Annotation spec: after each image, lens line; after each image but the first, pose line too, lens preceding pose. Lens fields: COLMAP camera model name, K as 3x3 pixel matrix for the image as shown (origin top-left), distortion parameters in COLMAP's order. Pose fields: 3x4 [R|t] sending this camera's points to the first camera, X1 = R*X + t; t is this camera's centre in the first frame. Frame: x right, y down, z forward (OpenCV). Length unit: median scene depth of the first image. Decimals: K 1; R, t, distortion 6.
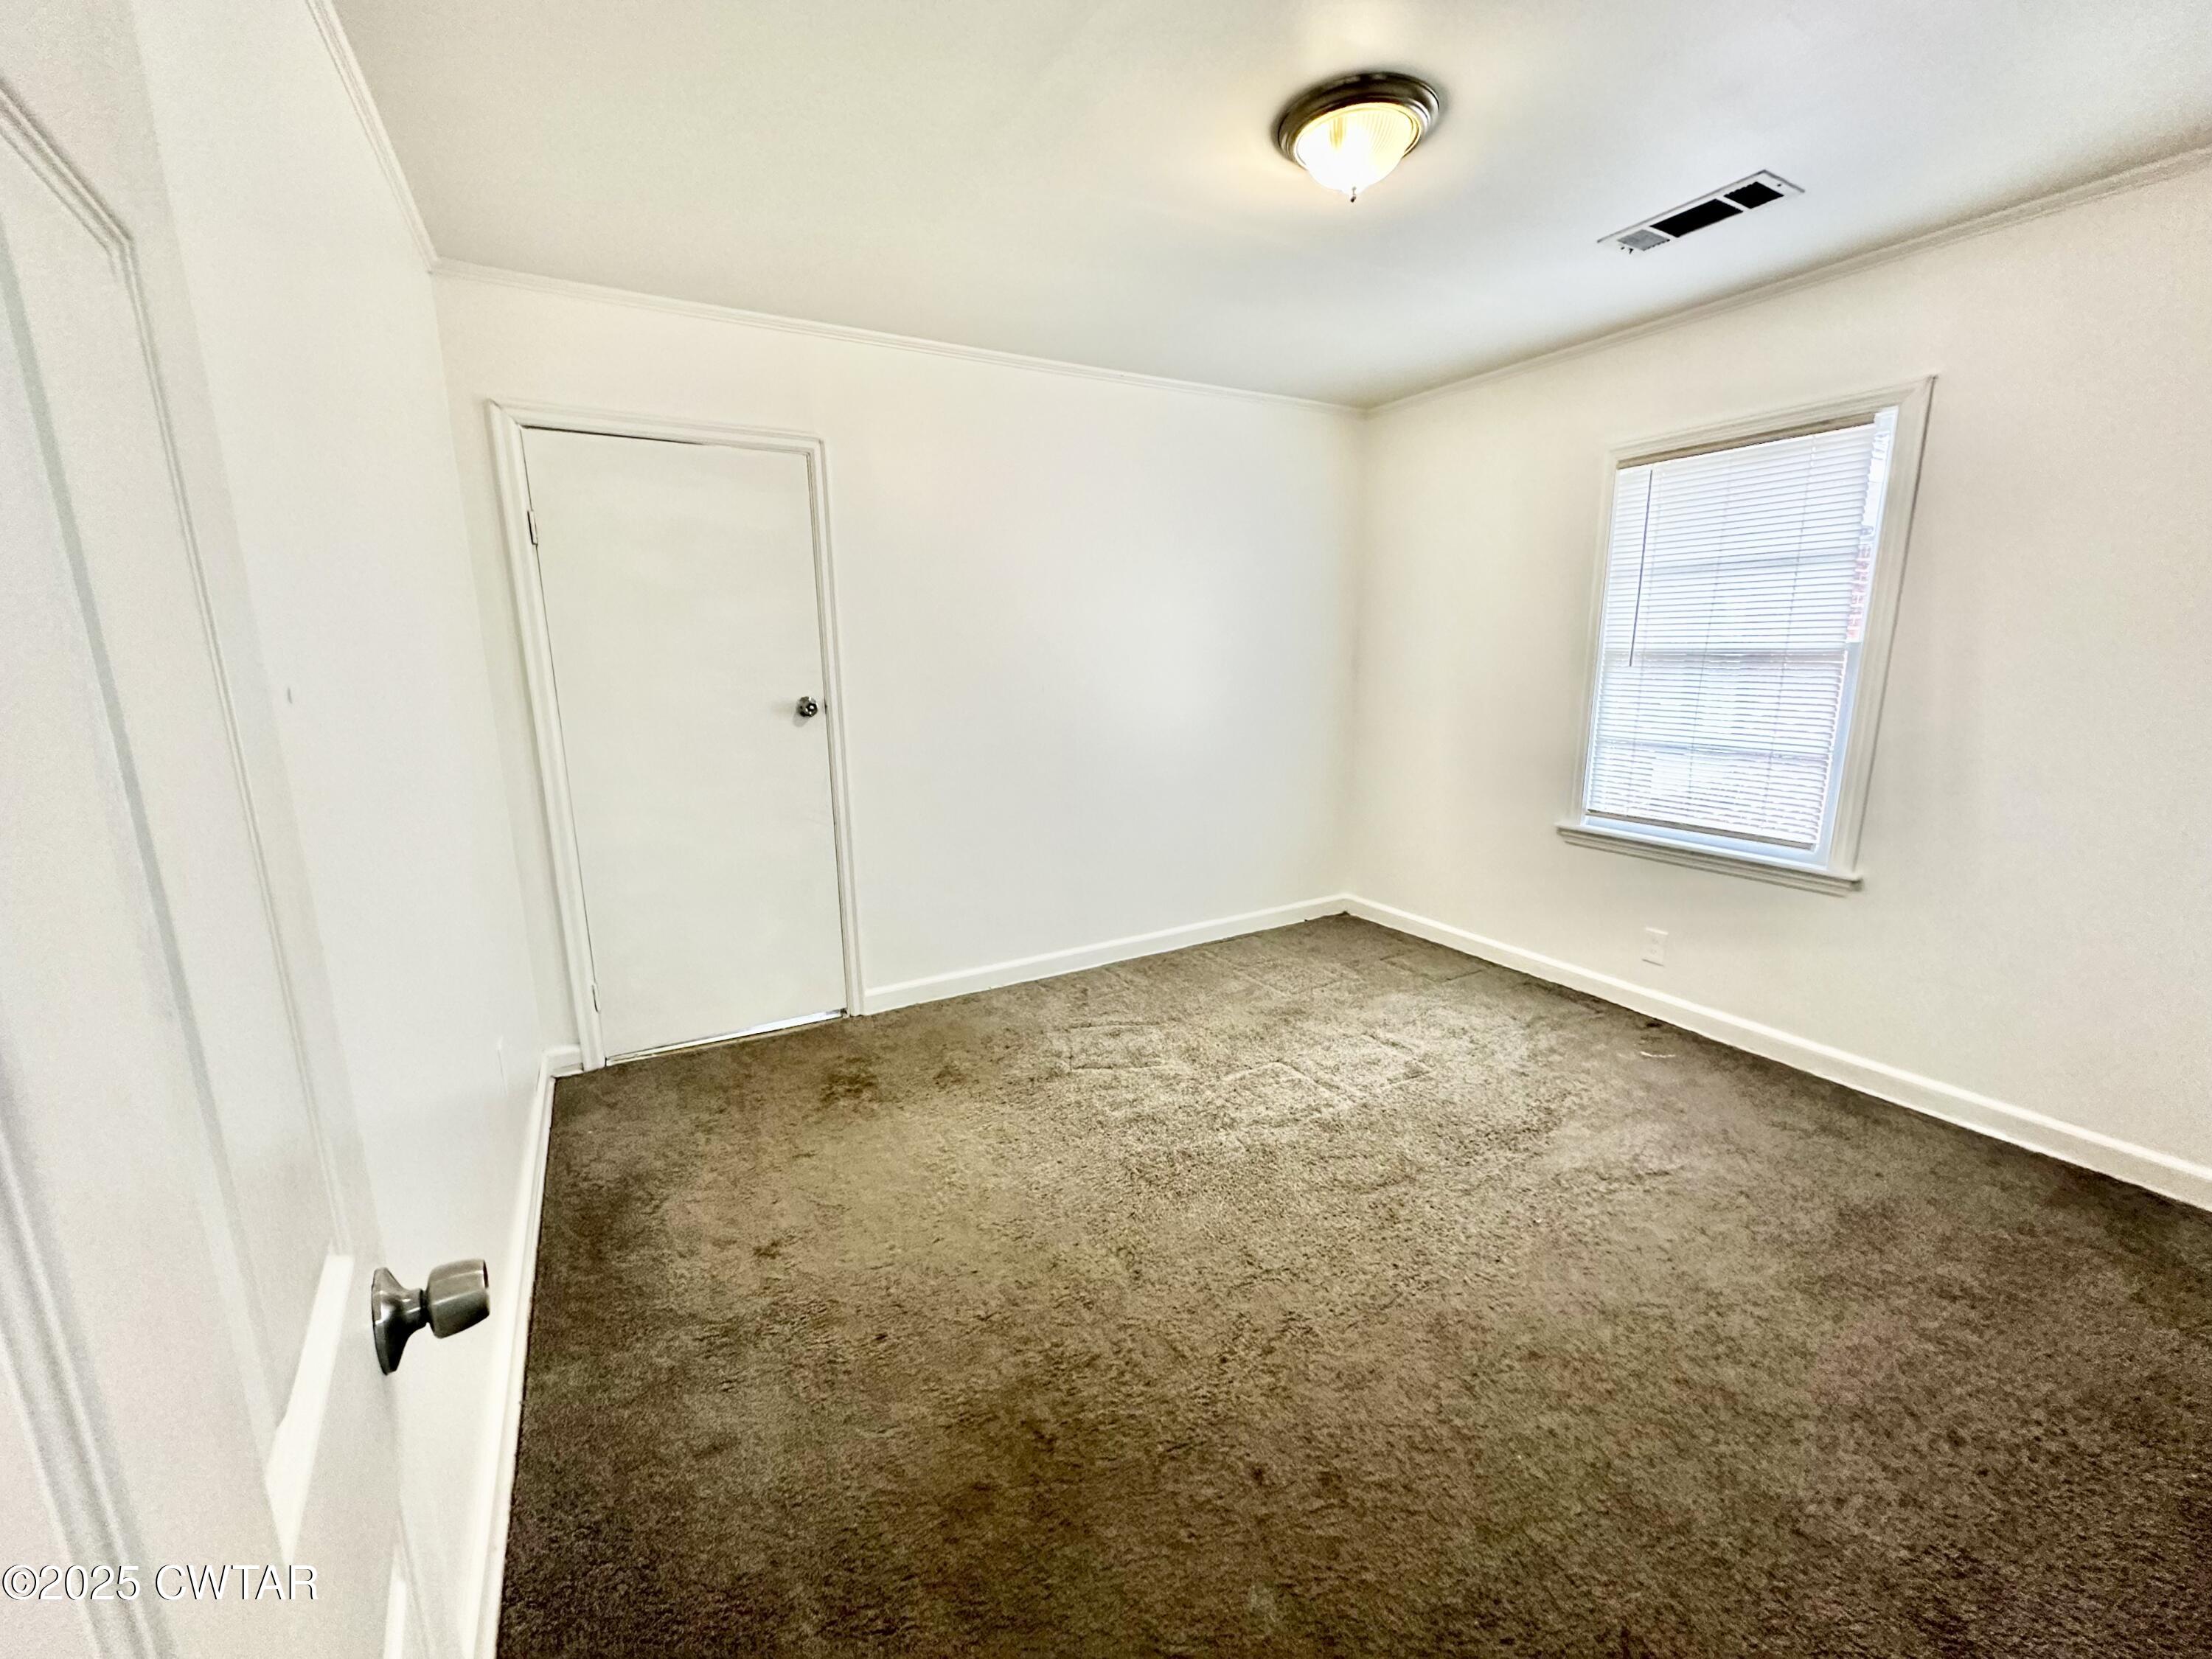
lens RADIAL K [[879.4, 0, 1103.9], [0, 879.4, 826.8], [0, 0, 1]] dist [-0.001876, 0.000003]
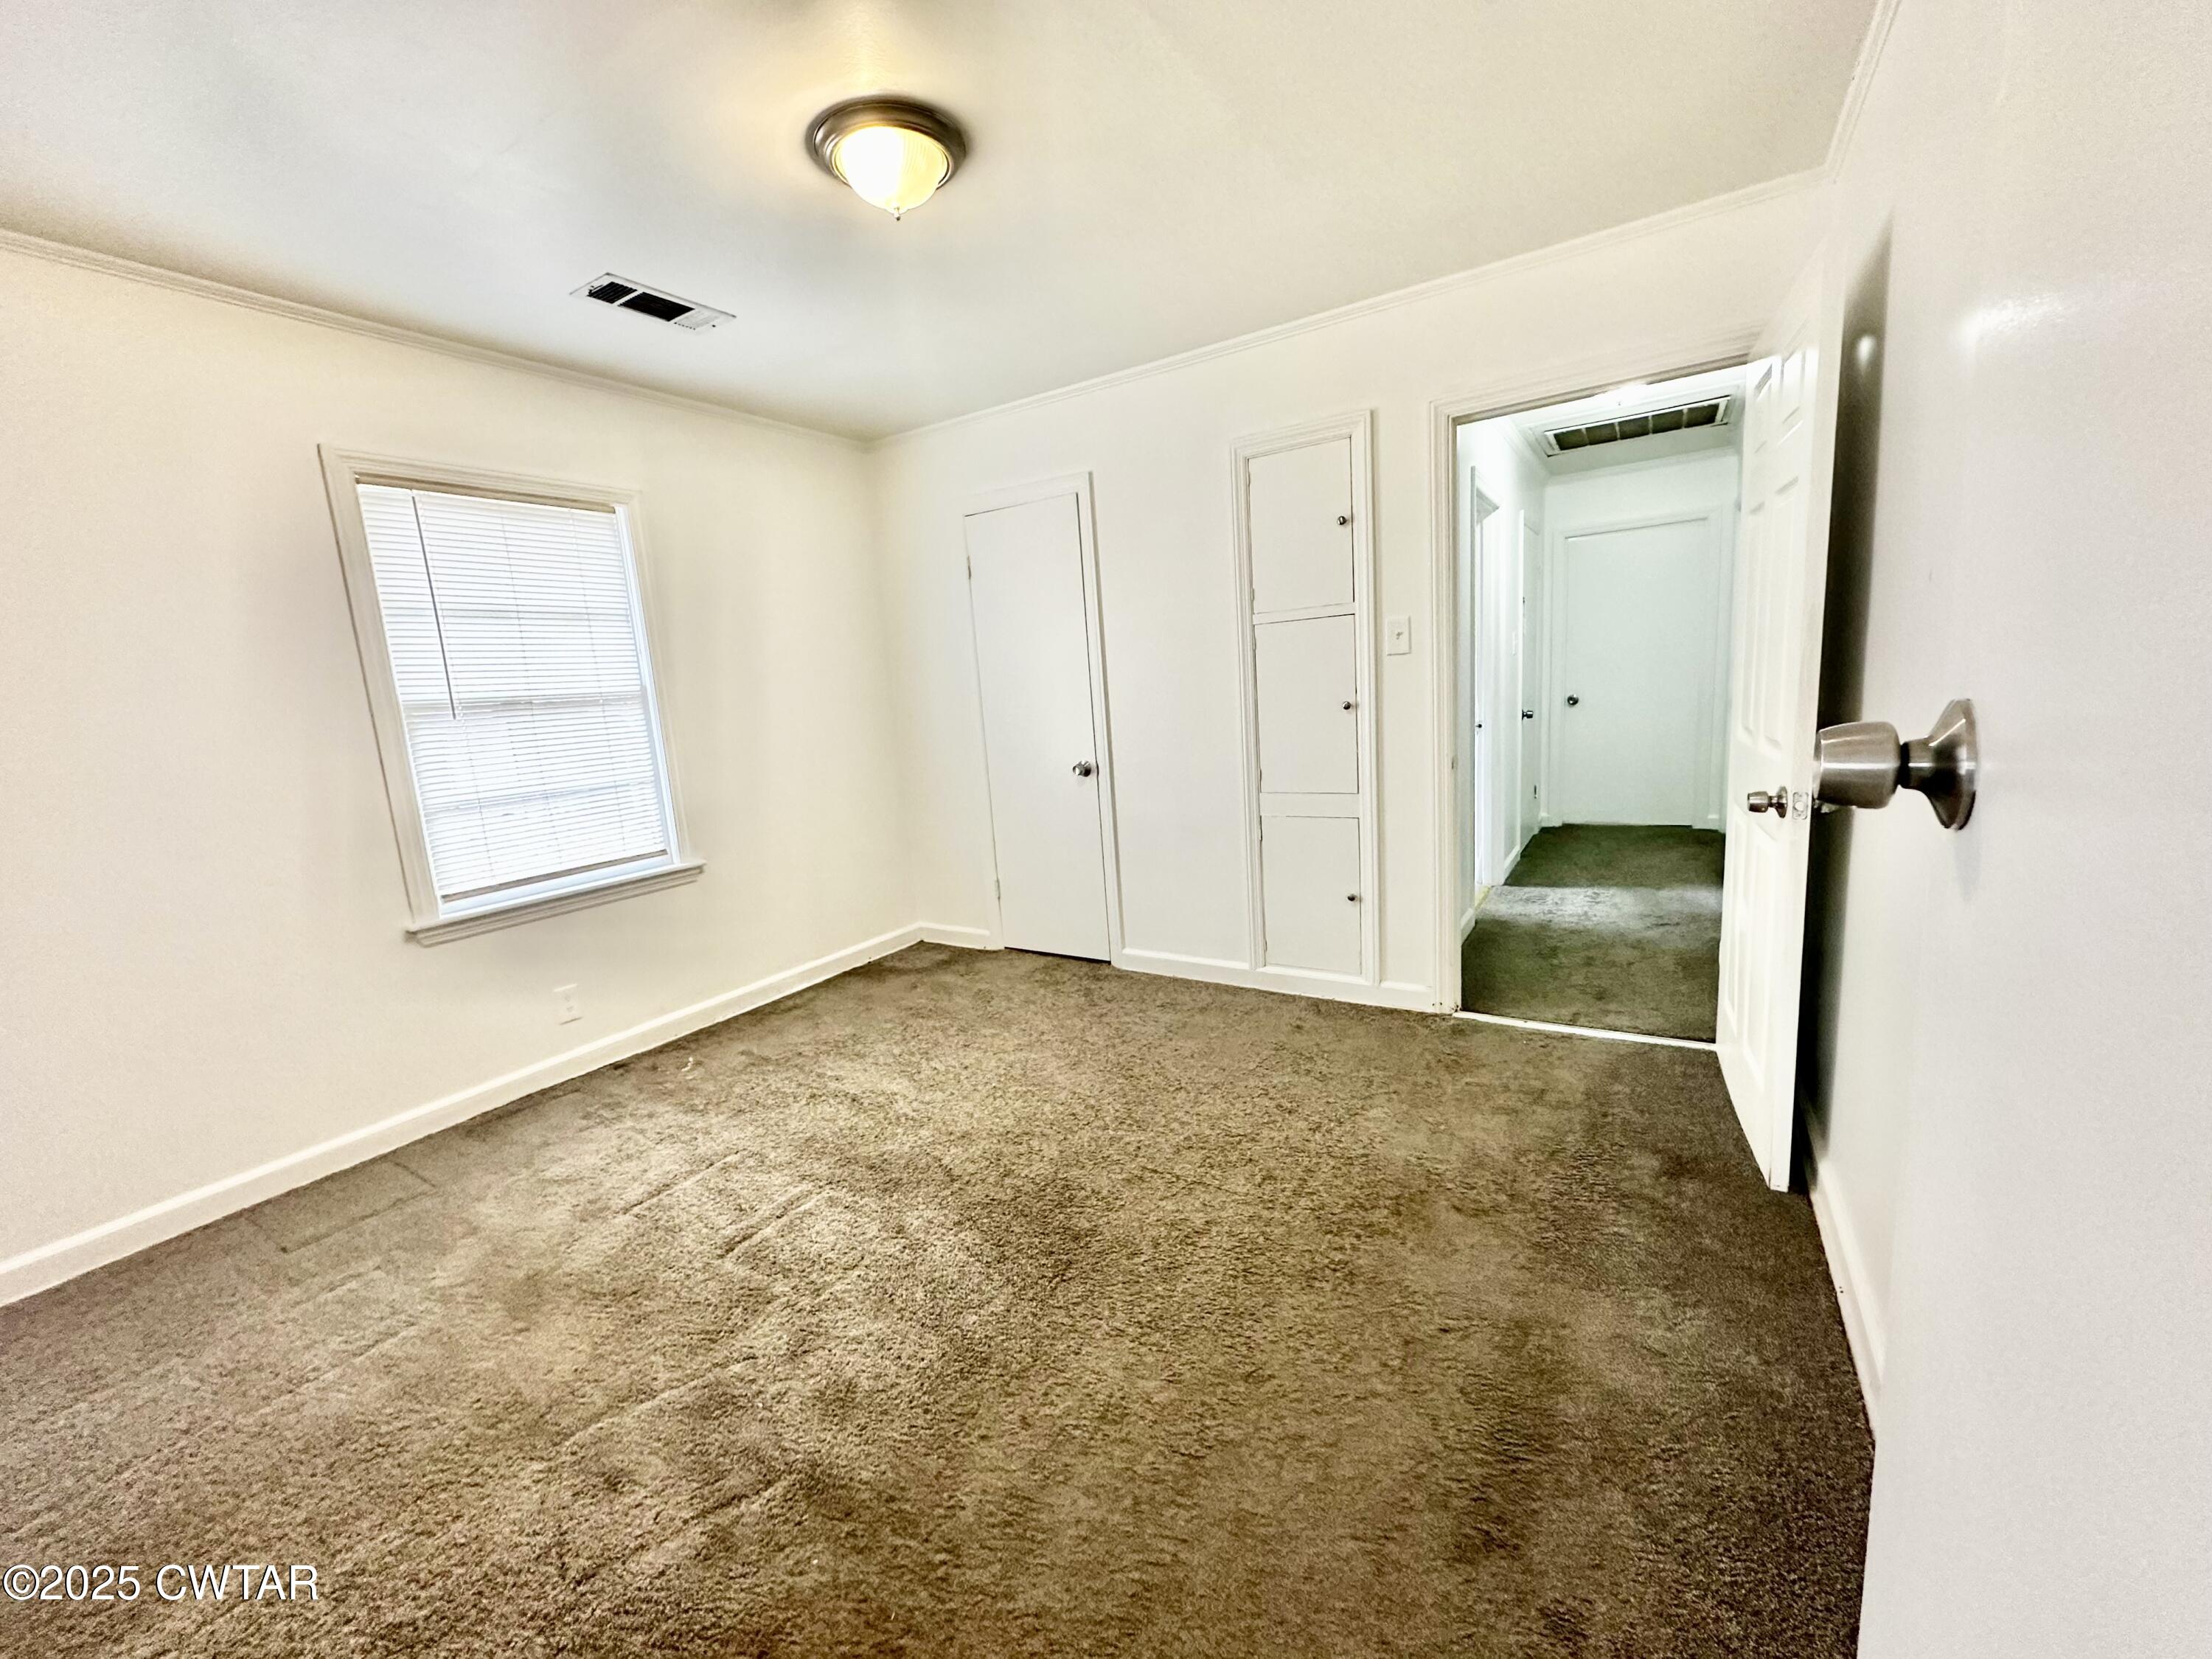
lens RADIAL K [[879.4, 0, 1103.9], [0, 879.4, 826.8], [0, 0, 1]] dist [-0.001876, 0.000003]
pose [[-0.464287, -0.102664, 0.879714, -0.506648], [0.250291, 0.937564, 0.241511, -0.140532], [-0.849583, 0.332315, -0.409603, 0.901592]]
